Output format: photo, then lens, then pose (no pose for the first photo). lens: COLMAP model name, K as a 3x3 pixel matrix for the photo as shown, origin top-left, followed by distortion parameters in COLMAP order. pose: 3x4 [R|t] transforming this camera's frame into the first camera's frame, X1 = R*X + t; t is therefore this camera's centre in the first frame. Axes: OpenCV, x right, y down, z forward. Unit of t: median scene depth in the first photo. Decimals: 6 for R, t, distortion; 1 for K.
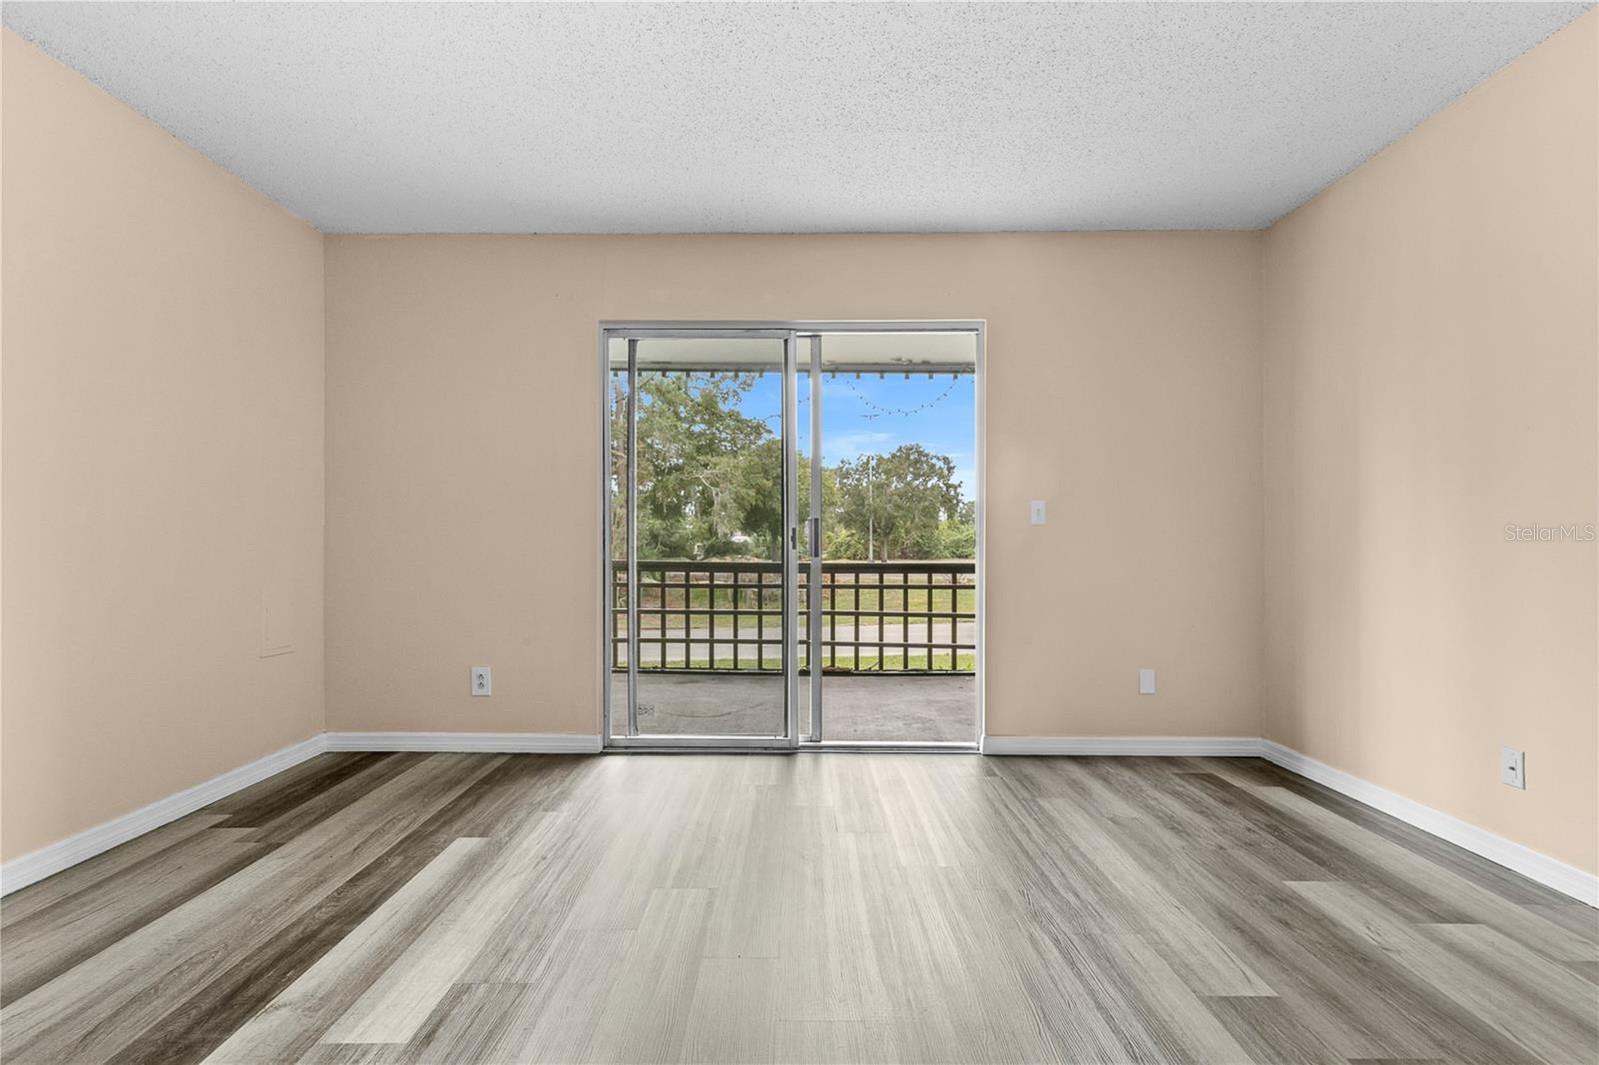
lens RADIAL K [[744.1, 0, 802.8], [0, 744.1, 539.7], [0, 0, 1]] dist [0.000556, -0.000921]
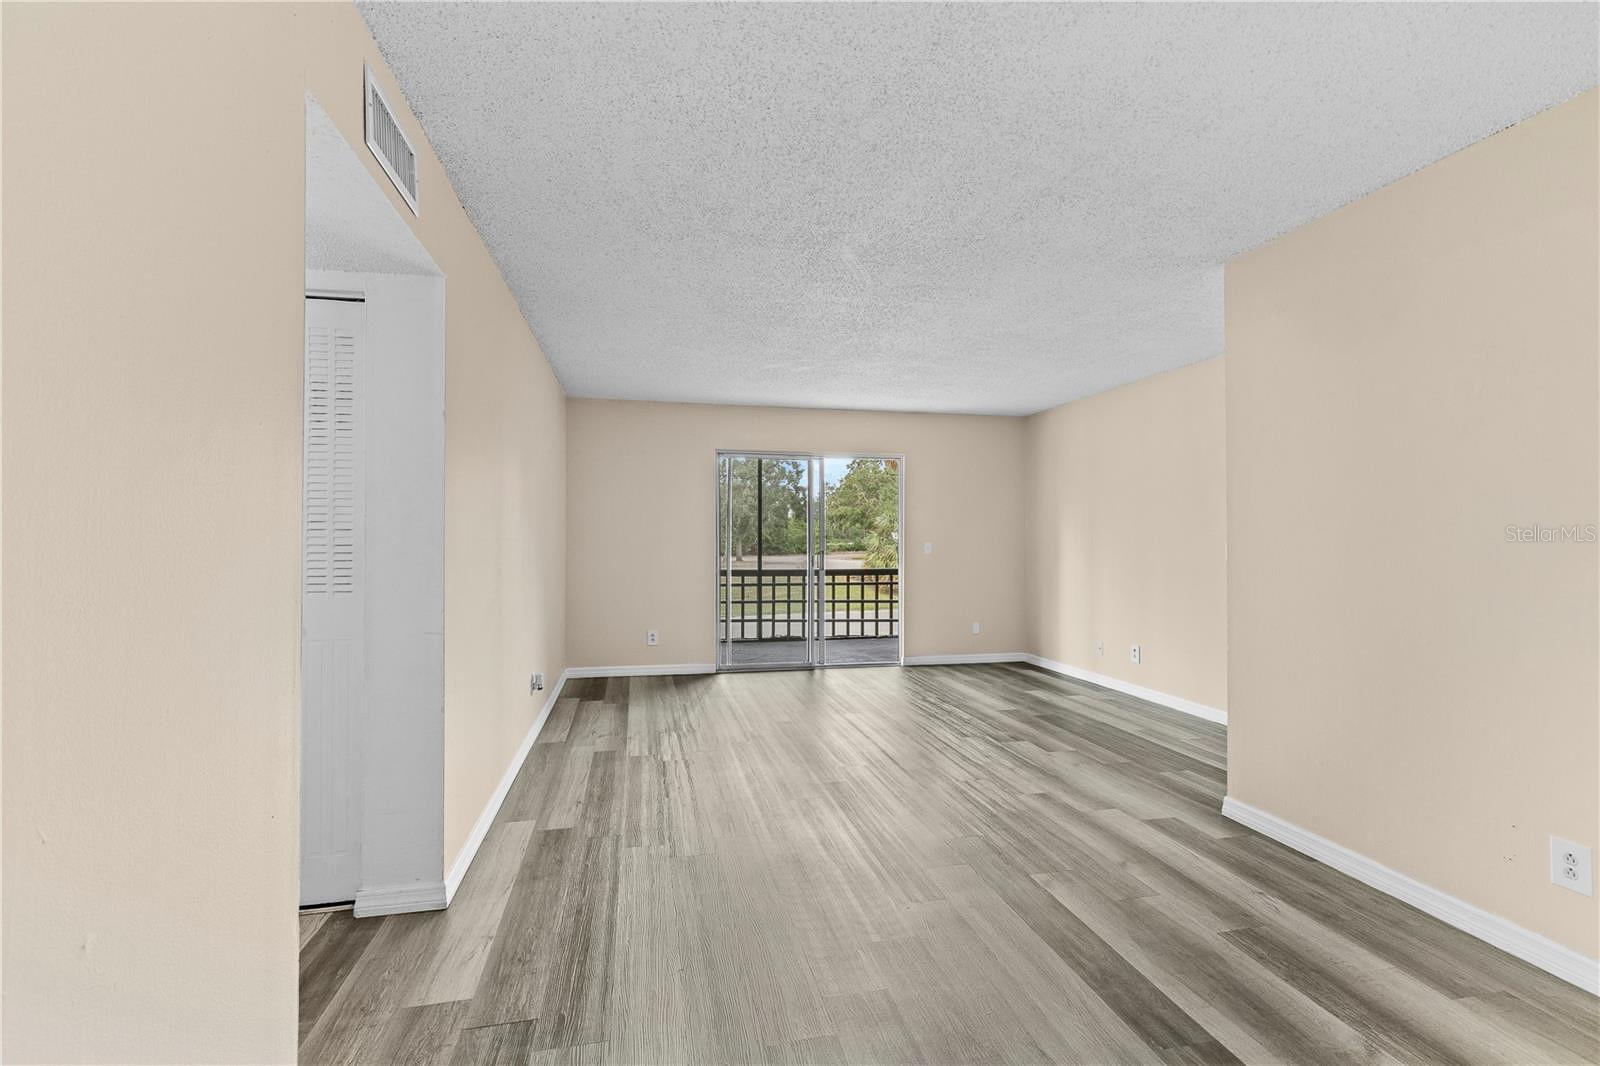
lens RADIAL K [[744.6, 0, 803.3], [0, 744.6, 540.2], [0, 0, 1]] dist [0.000556, -0.000921]
pose [[0.975876, -0.000479, 0.218326, -0.480872], [-0.001363, 0.999965, 0.008288, -0.077668], [-0.218322, -0.008386, 0.975841, -0.961240]]
